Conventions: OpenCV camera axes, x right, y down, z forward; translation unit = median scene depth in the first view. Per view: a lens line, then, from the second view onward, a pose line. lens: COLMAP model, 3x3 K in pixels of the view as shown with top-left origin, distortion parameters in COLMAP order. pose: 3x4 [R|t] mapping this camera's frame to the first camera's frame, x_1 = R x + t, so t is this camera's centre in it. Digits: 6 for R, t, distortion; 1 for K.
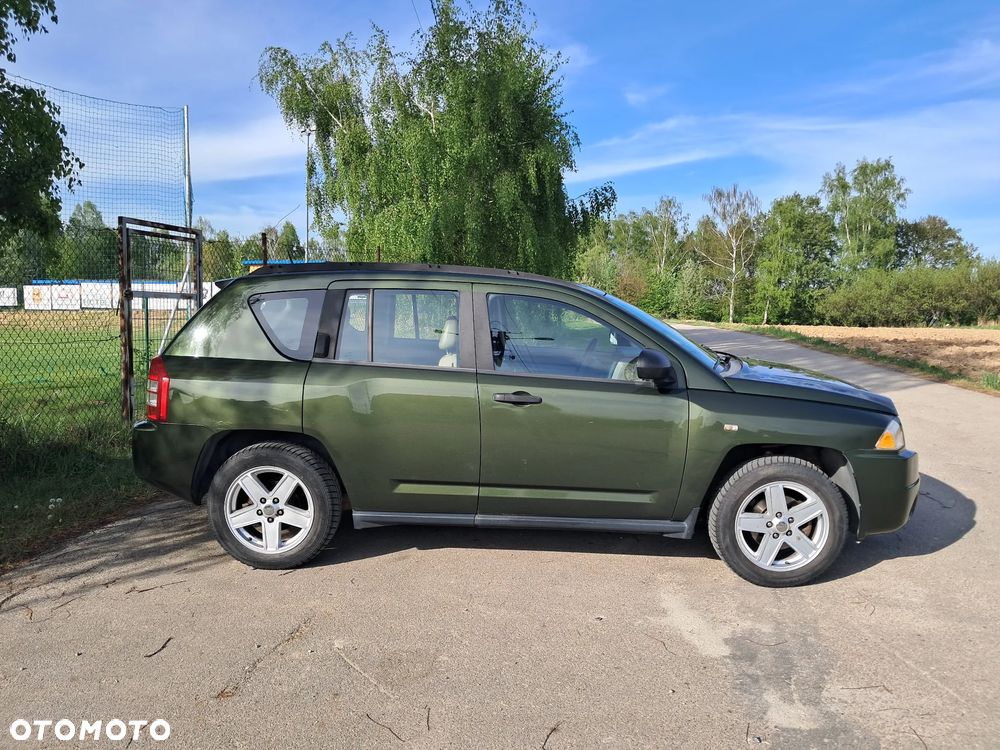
lens RADIAL K [[736.4, 0, 491.8], [0, 736.4, 373.8], [0, 0, 1]] dist [0.002430, -0.004433]
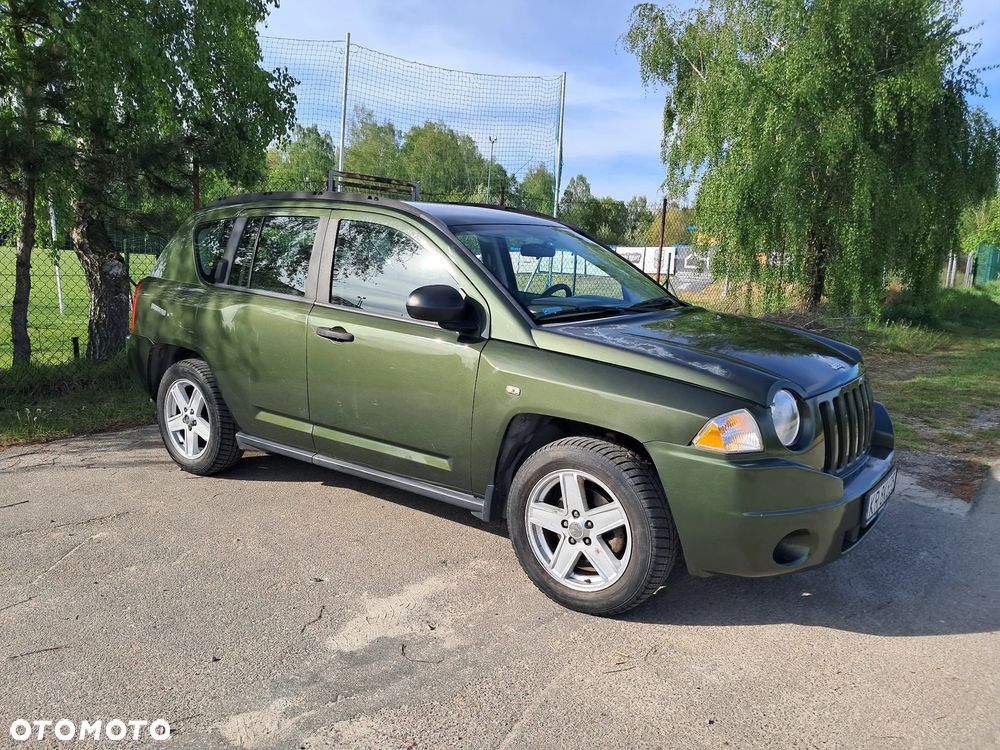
lens RADIAL K [[736.4, 0, 491.8], [0, 736.4, 373.8], [0, 0, 1]] dist [0.002430, -0.004433]
pose [[0.840689, 0.103685, -0.531499, 0.687420], [-0.079345, 0.994491, 0.068504, 0.004593], [0.535673, -0.015419, 0.844285, 0.318633]]
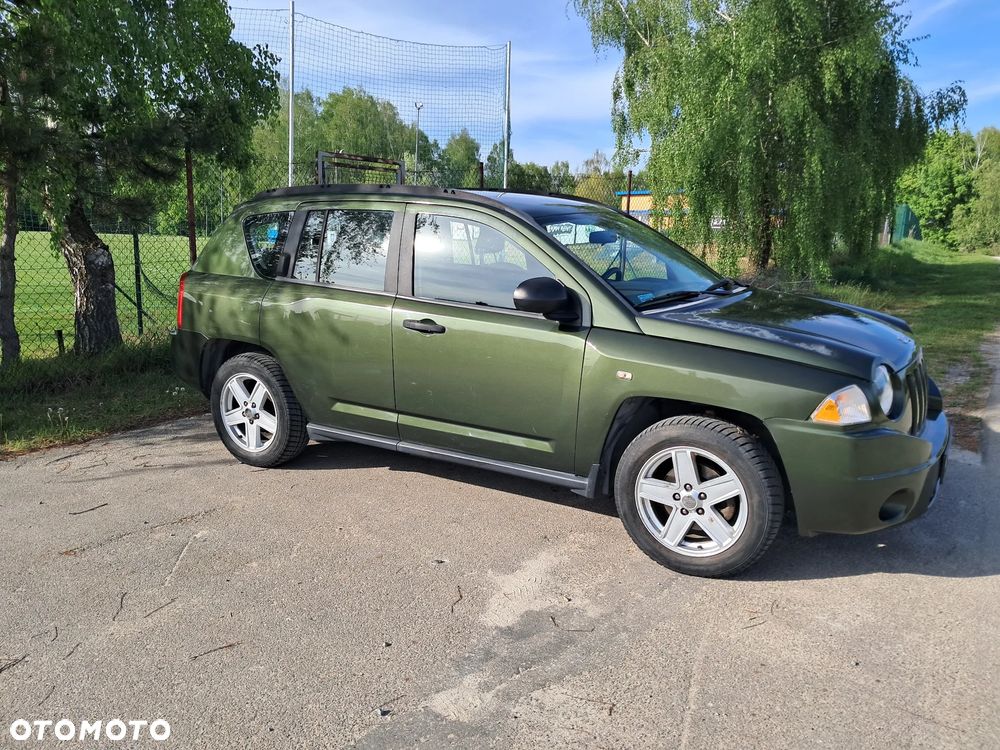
lens RADIAL K [[733.4, 0, 500.0], [0, 733.4, 375.0], [0, 0, 1]] dist [-0.001491, -0.006807]
pose [[0.891066, 0.088581, -0.445146, 0.542806], [-0.045691, 0.993295, 0.106198, -0.007870], [0.451568, -0.074290, 0.889138, 0.193514]]
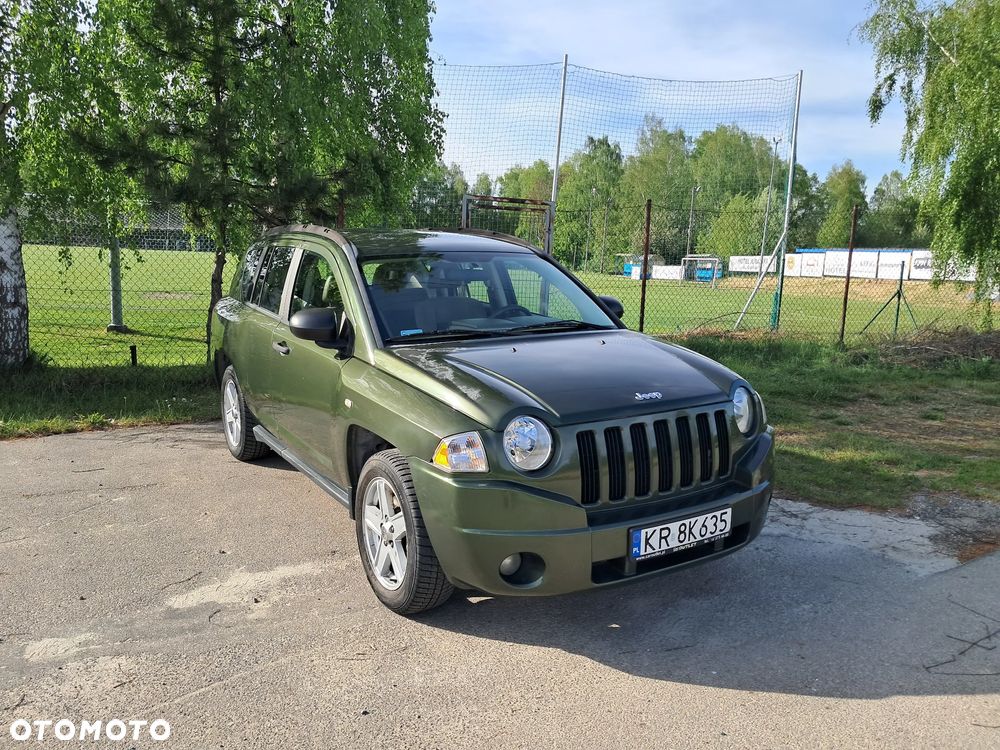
lens RADIAL K [[730.7, 0, 501.1], [0, 730.7, 355.7], [0, 0, 1]] dist [0.000798, -0.001227]
pose [[0.606099, 0.108727, -0.787923, 1.074066], [-0.093293, 0.993493, 0.065330, -0.055125], [0.789899, 0.033911, 0.612298, 0.582444]]
